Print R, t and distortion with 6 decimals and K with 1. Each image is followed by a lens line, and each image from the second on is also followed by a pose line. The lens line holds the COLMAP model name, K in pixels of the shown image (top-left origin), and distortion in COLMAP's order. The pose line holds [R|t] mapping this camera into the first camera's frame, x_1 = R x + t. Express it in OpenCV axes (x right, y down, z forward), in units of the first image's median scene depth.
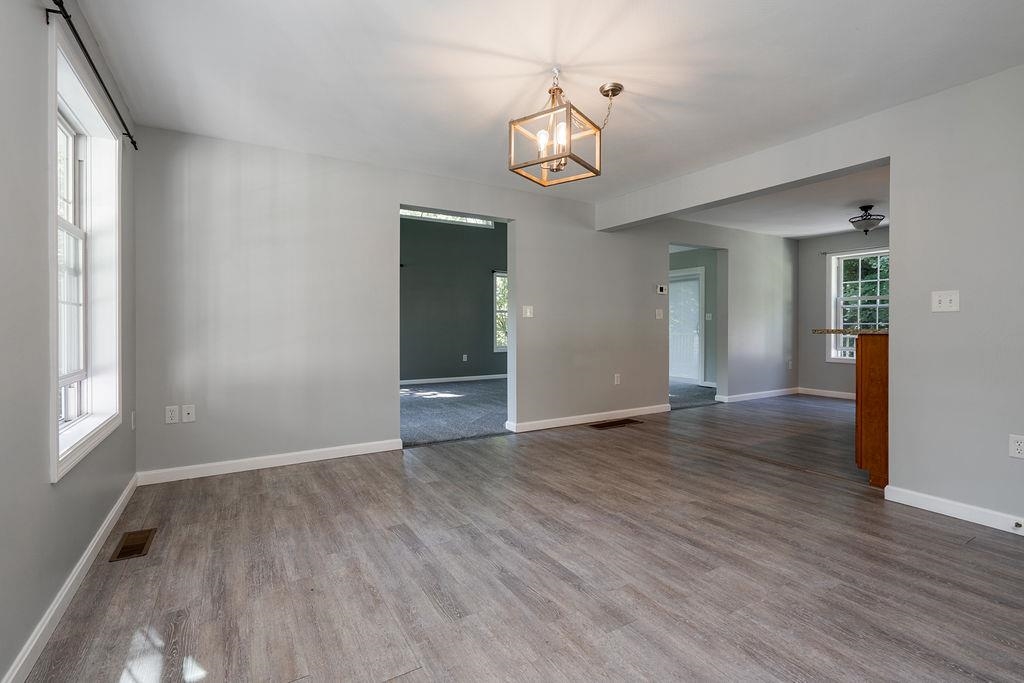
lens RADIAL K [[466.9, 0, 521.4], [0, 466.9, 330.7], [0, 0, 1]] dist [-0.003344, 0.000216]
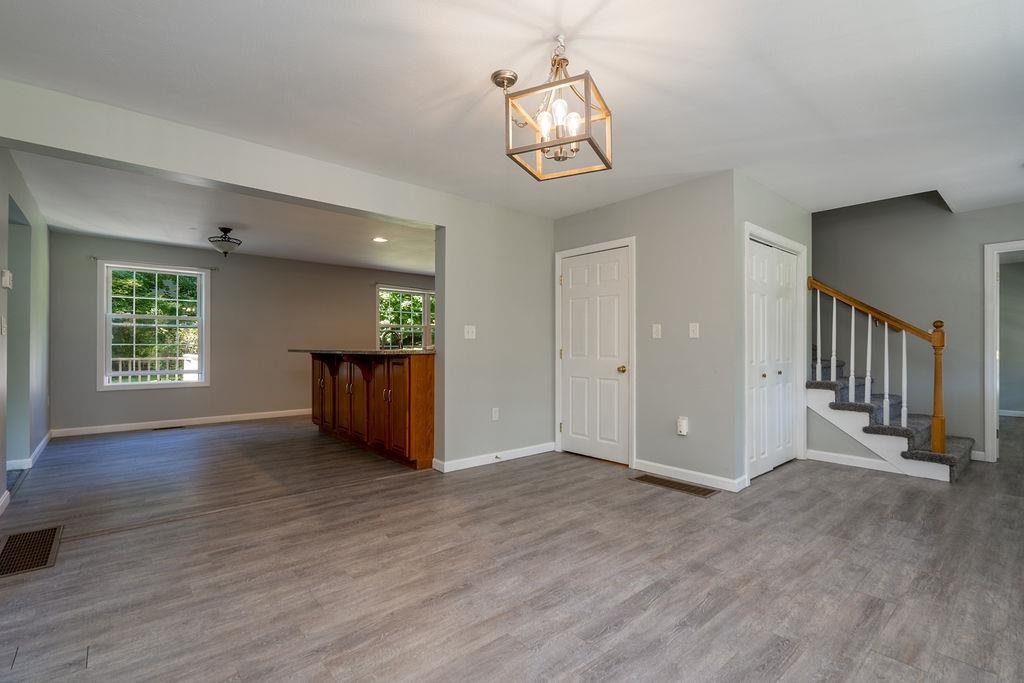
lens RADIAL K [[466.9, 0, 493.6], [0, 466.9, 345.4], [0, 0, 1]] dist [-0.003344, 0.000216]
pose [[-0.139941, 0.005819, 0.990143, -0.598036], [0.007536, 0.999960, -0.004811, -0.009153], [-0.990131, 0.006789, -0.139979, 1.017962]]
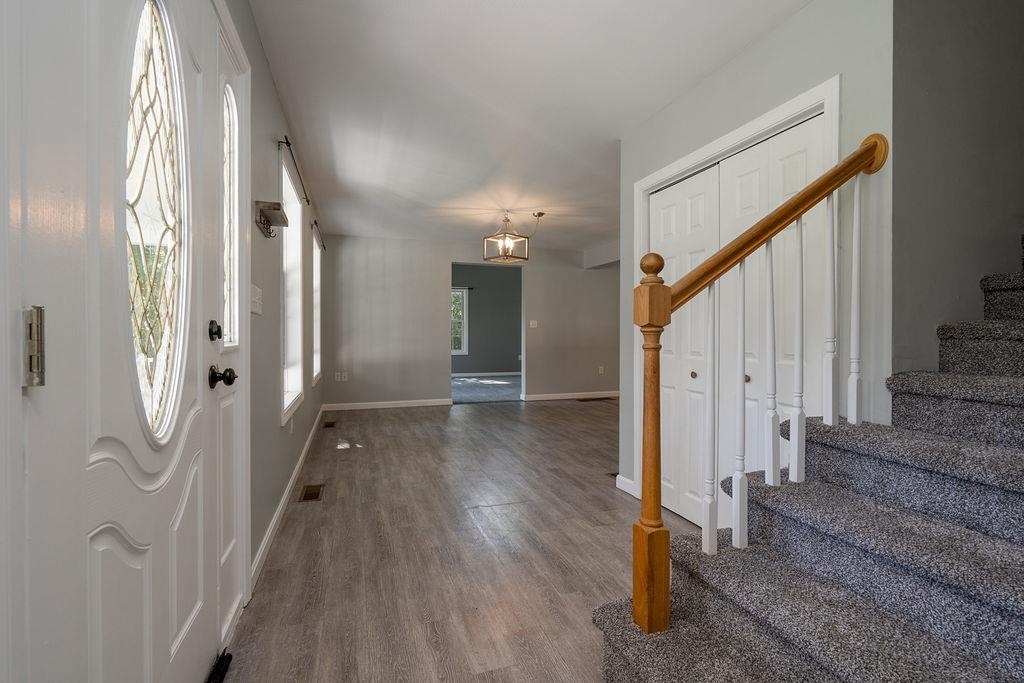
lens RADIAL K [[466.9, 0, 509.9], [0, 466.9, 341.8], [0, 0, 1]] dist [-0.003344, 0.000216]
pose [[0.972753, 0.006699, -0.231748, 0.548970], [-0.004518, 0.999940, 0.009941, 0.007132], [0.231801, -0.008623, 0.972725, -0.984669]]
